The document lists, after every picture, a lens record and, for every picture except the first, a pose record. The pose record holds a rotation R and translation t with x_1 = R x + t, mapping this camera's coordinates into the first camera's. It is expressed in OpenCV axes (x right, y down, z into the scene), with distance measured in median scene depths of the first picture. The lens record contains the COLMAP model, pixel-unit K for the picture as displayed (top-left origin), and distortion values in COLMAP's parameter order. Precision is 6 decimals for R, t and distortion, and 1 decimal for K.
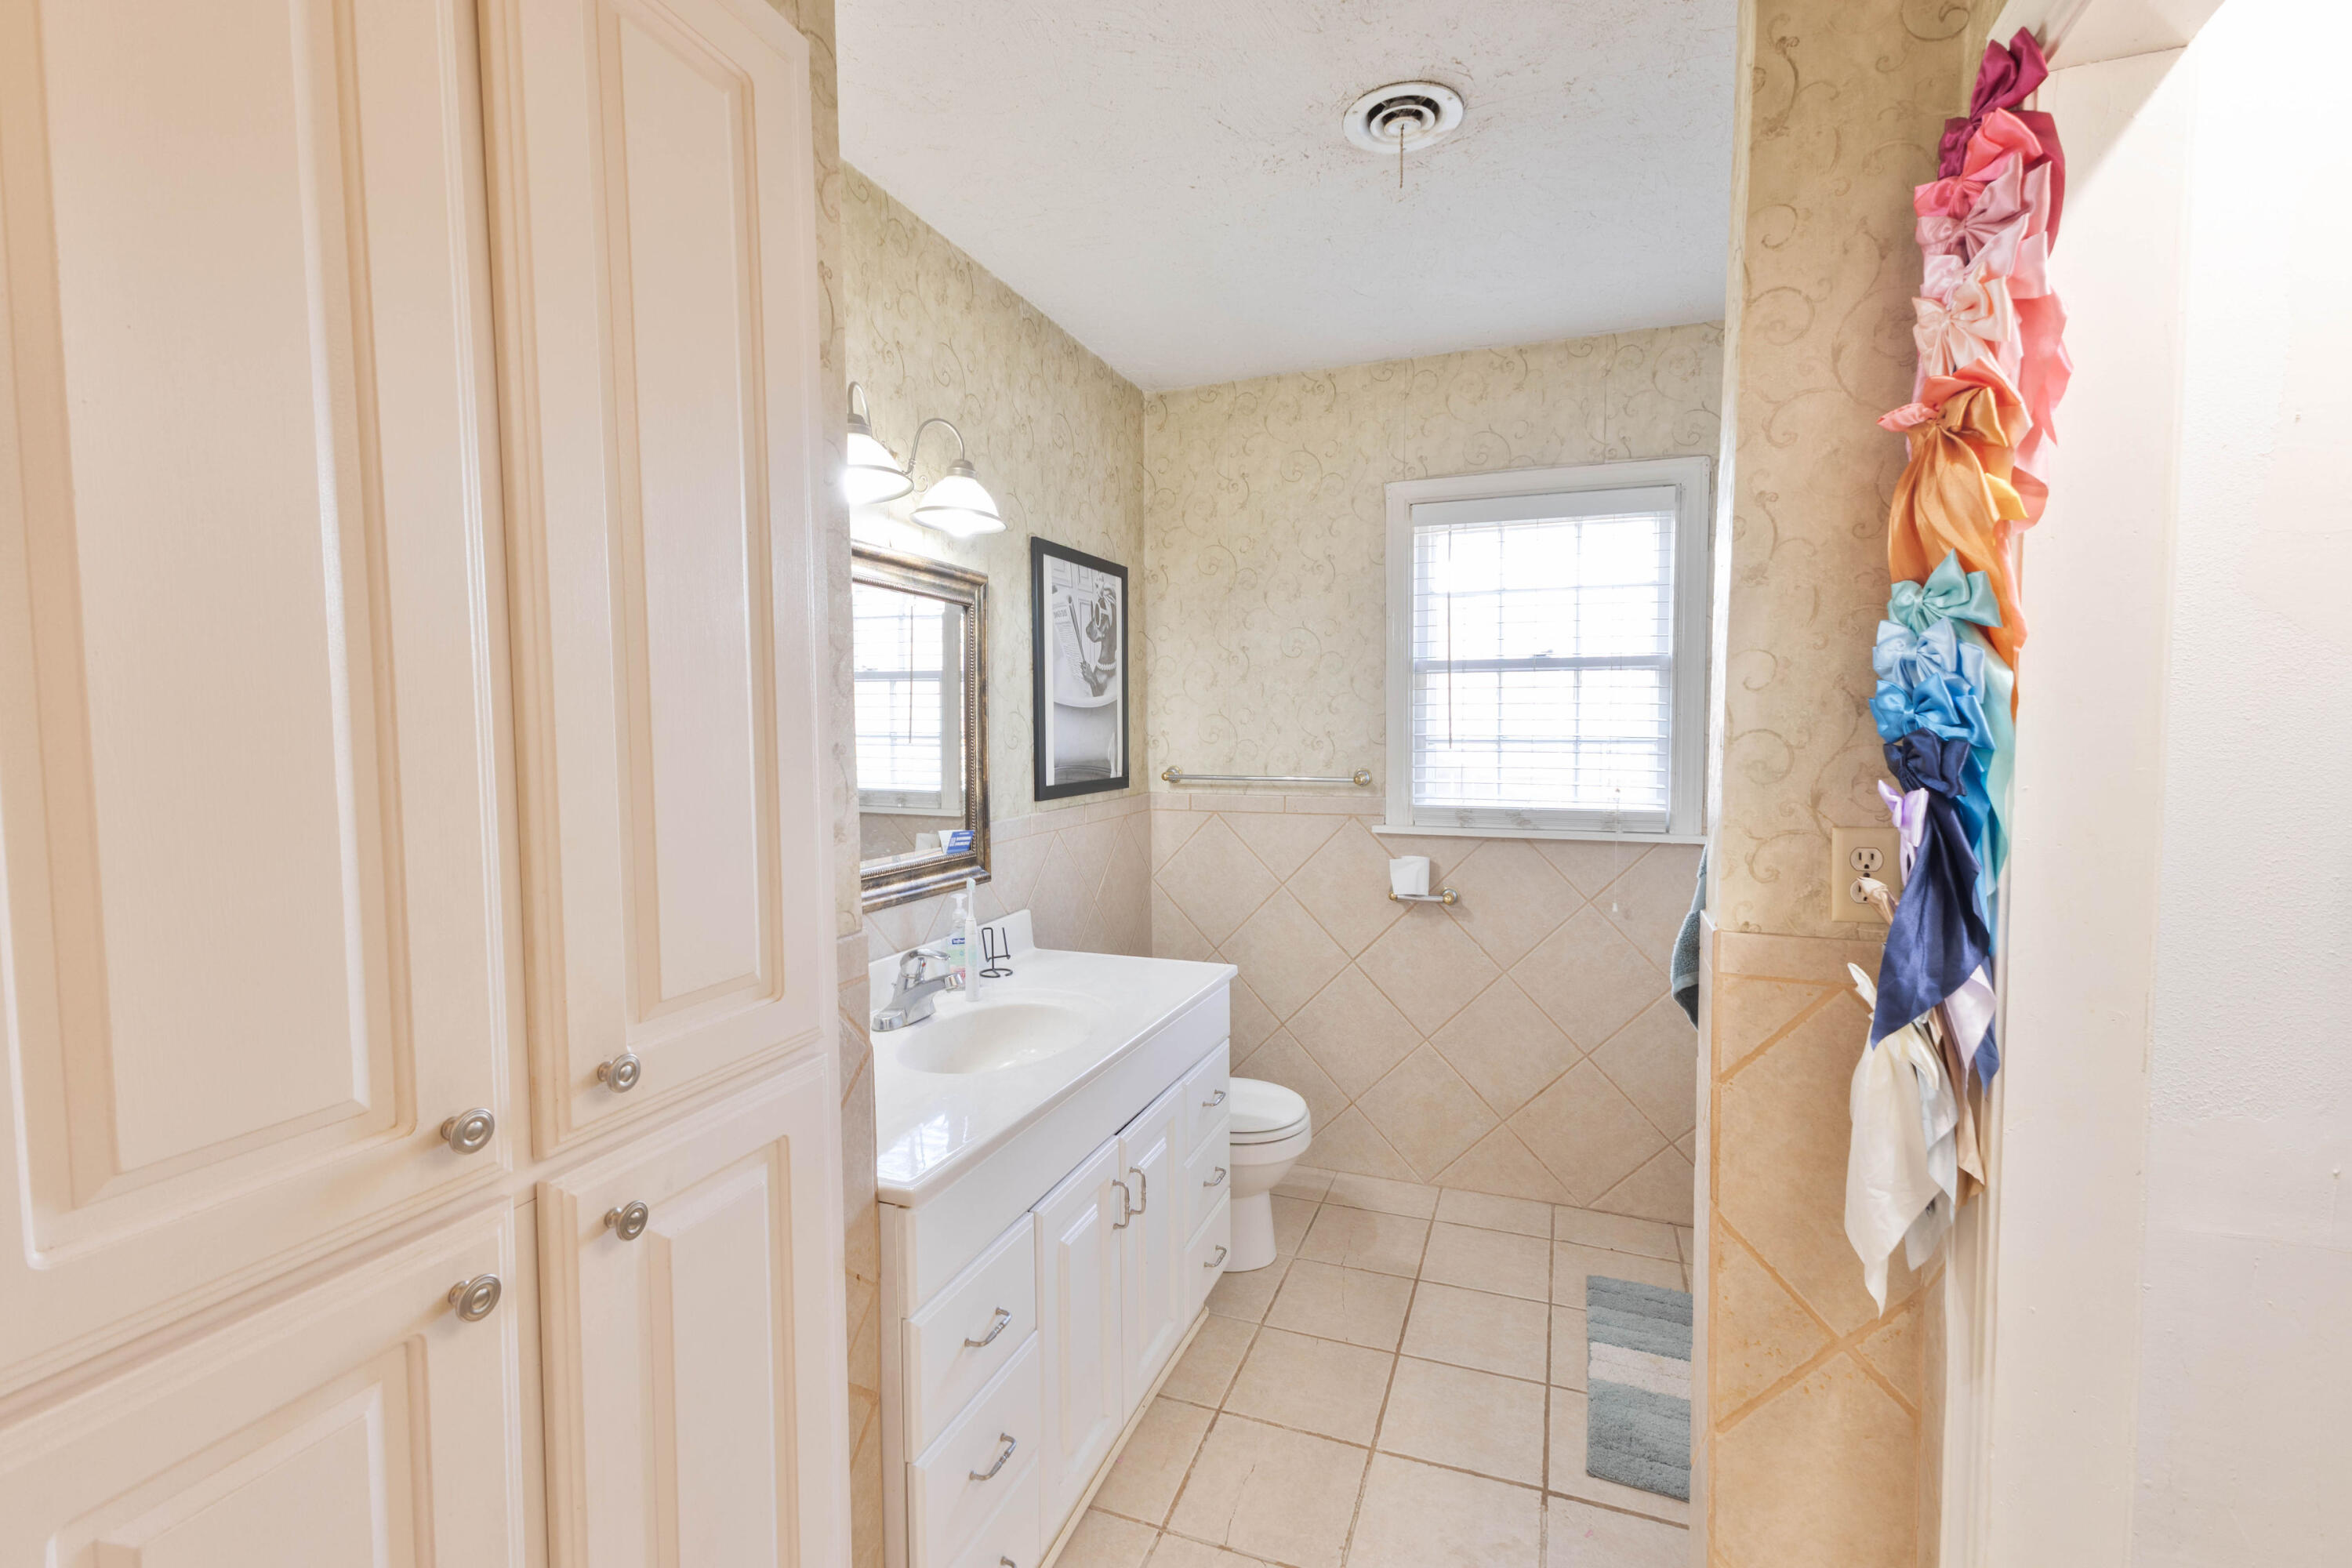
lens RADIAL K [[1007.2, 0, 1172.0], [0, 1007.2, 783.1], [0, 0, 1]] dist [0.004051, 0.001245]
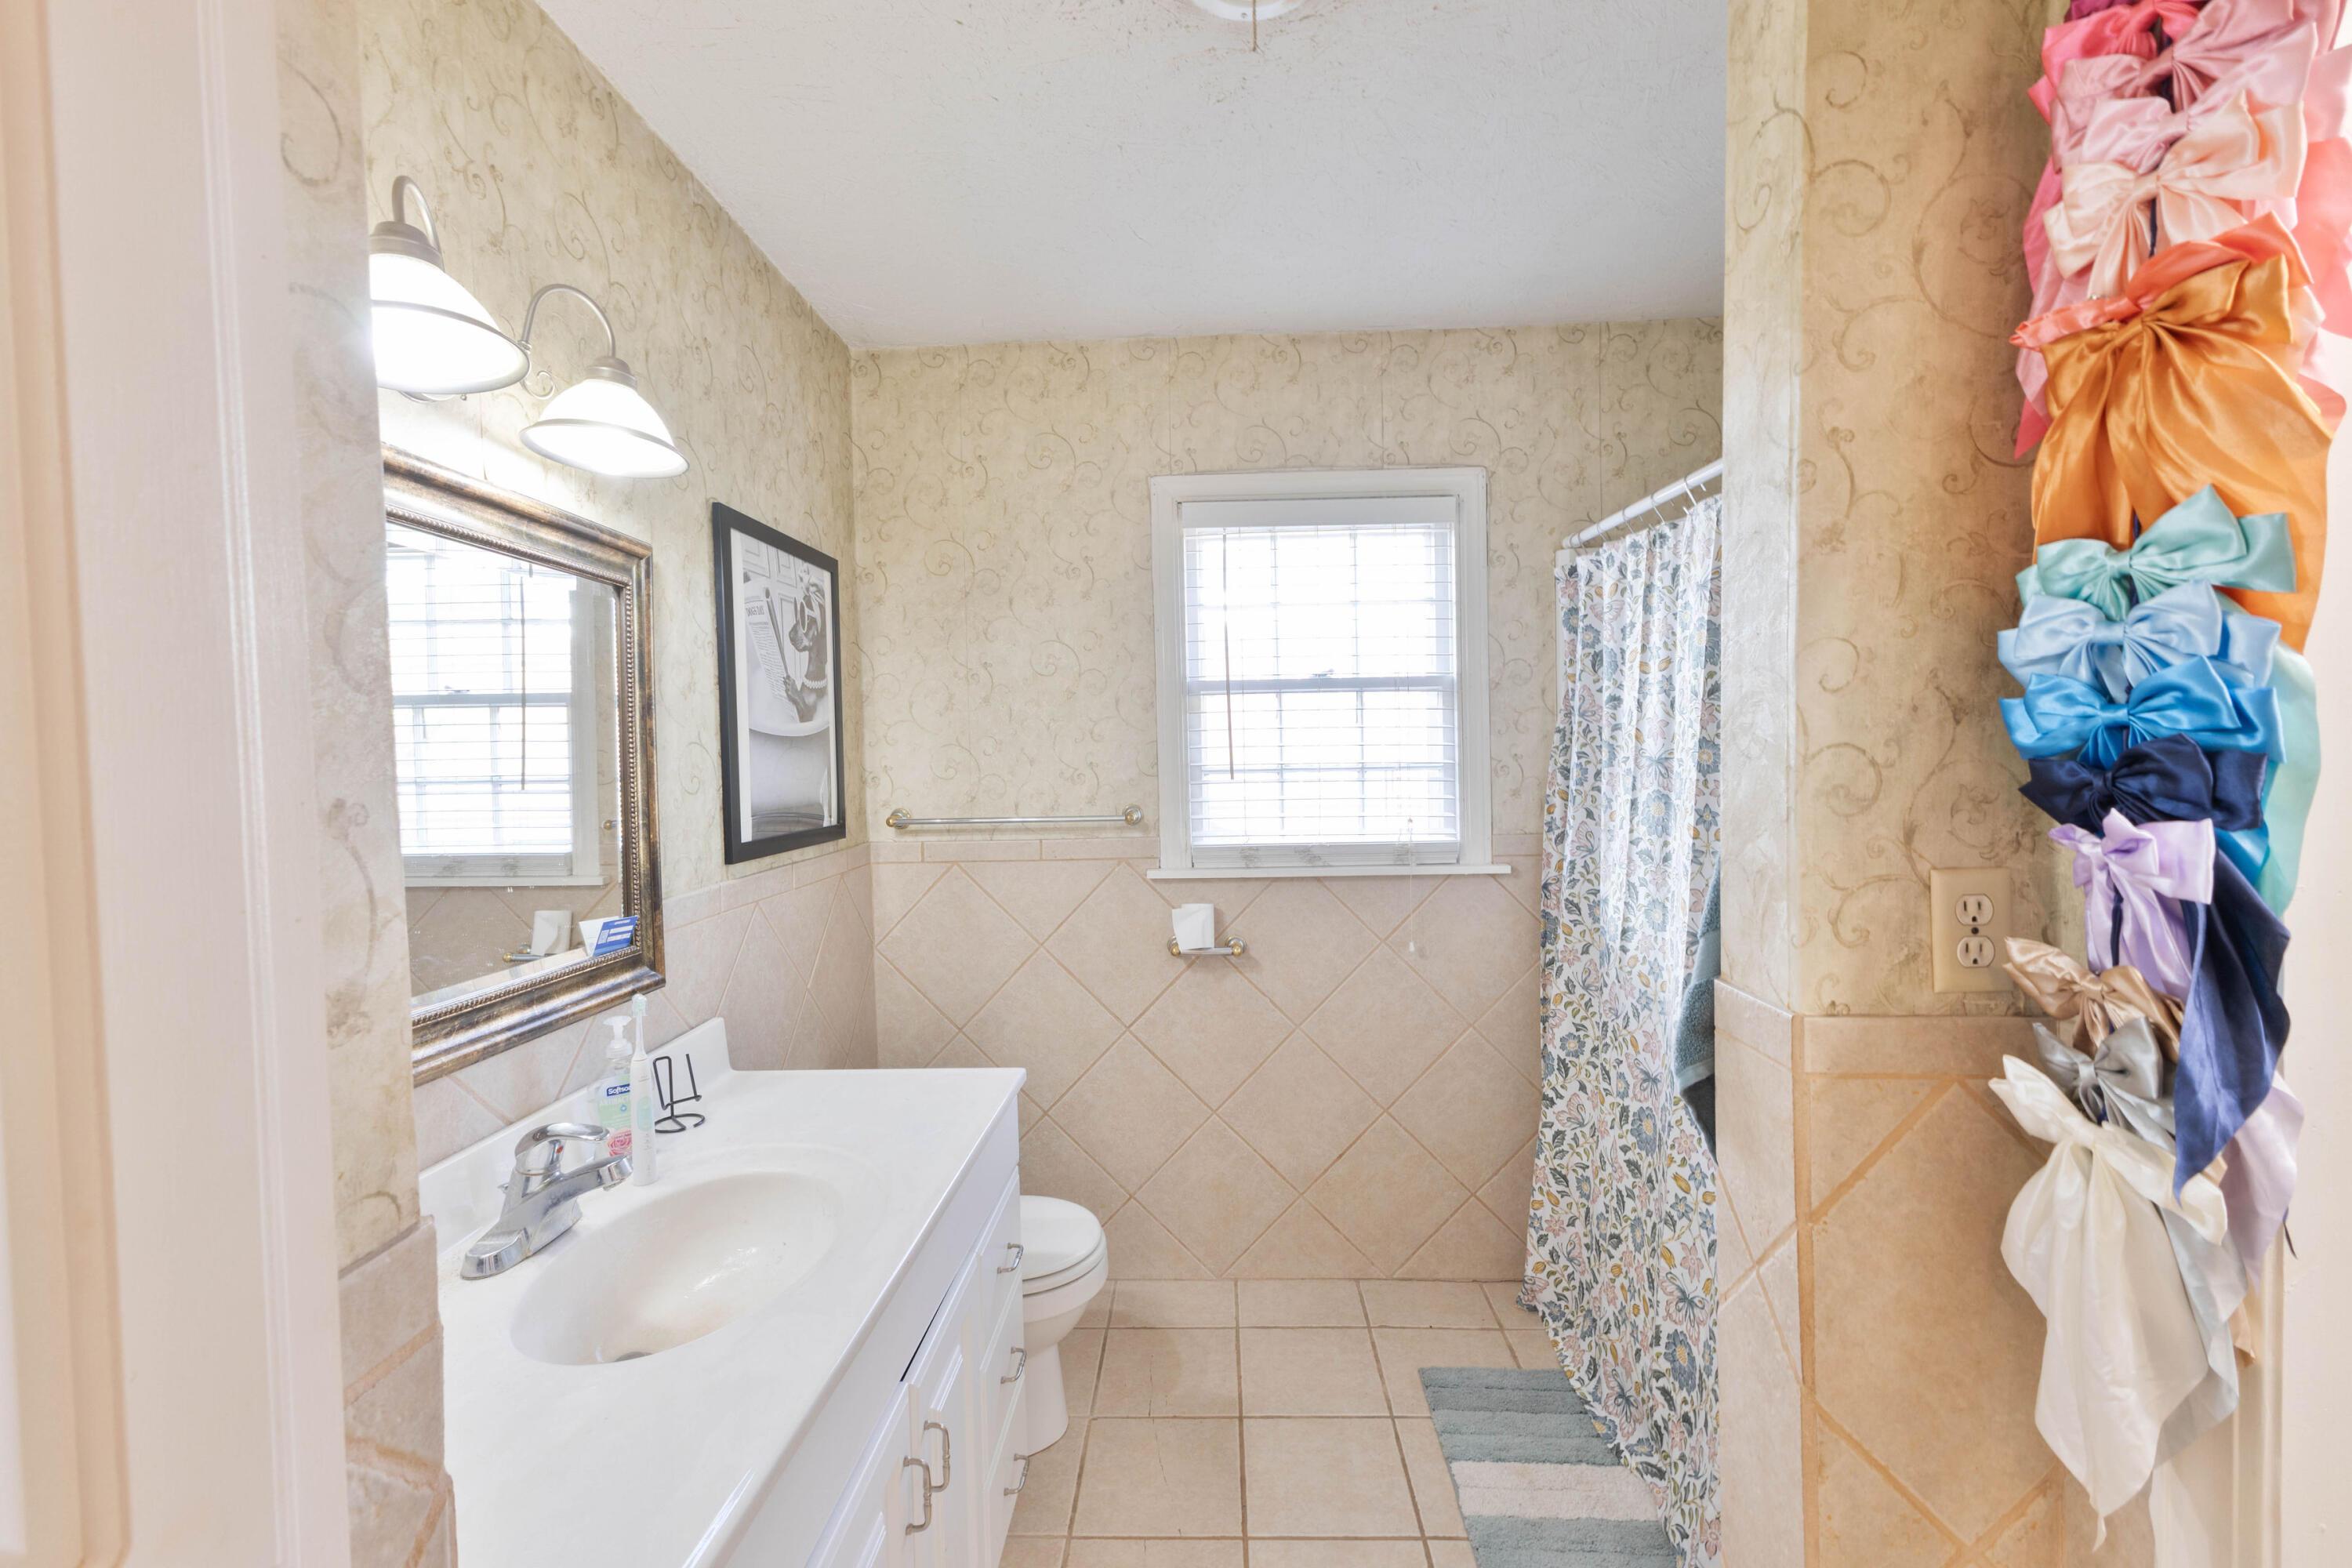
lens RADIAL K [[1007.2, 0, 1182.0], [0, 1007.2, 783.9], [0, 0, 1]] dist [0.004051, 0.001245]
pose [[0.946814, -0.024926, 0.320815, -0.063511], [0.035227, 0.999032, -0.026343, -0.010738], [-0.319848, 0.036243, 0.946776, 0.230484]]
